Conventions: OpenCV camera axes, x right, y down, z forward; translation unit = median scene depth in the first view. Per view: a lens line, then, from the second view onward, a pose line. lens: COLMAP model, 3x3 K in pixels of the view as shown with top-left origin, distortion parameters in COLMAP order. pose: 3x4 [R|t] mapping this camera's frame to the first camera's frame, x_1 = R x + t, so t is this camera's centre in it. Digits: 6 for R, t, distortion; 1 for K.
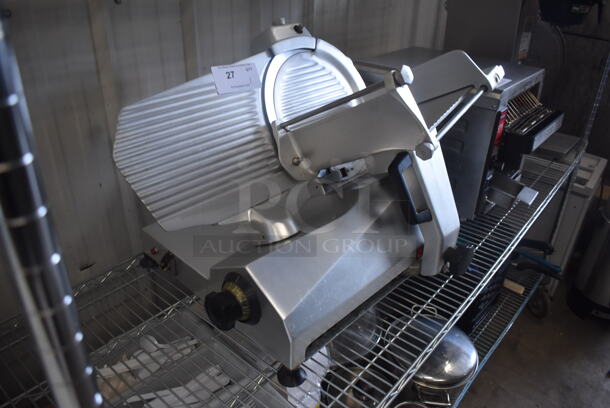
lens RADIAL K [[472.7, 0, 305.0], [0, 472.7, 204.0], [0, 0, 1]] dist [-0.104277, -0.000130]
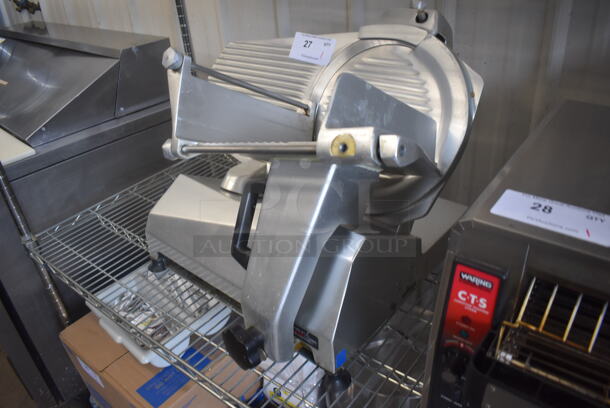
lens RADIAL K [[472.7, 0, 305.0], [0, 472.7, 204.0], [0, 0, 1]] dist [-0.104277, -0.000130]
pose [[0.030509, 0.481476, -0.875928, 0.904401], [-0.422327, 0.800479, 0.425293, -0.426849], [0.905930, 0.356953, 0.227761, 0.882847]]
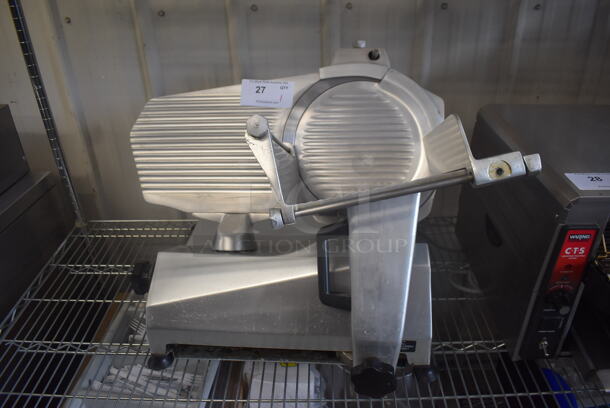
lens RADIAL K [[472.7, 0, 305.0], [0, 472.7, 204.0], [0, 0, 1]] dist [-0.104277, -0.000130]
pose [[0.625819, 0.352894, -0.695569, 0.723251], [-0.339063, 0.926209, 0.164846, -0.244983], [0.702415, 0.132678, 0.699292, 0.366335]]
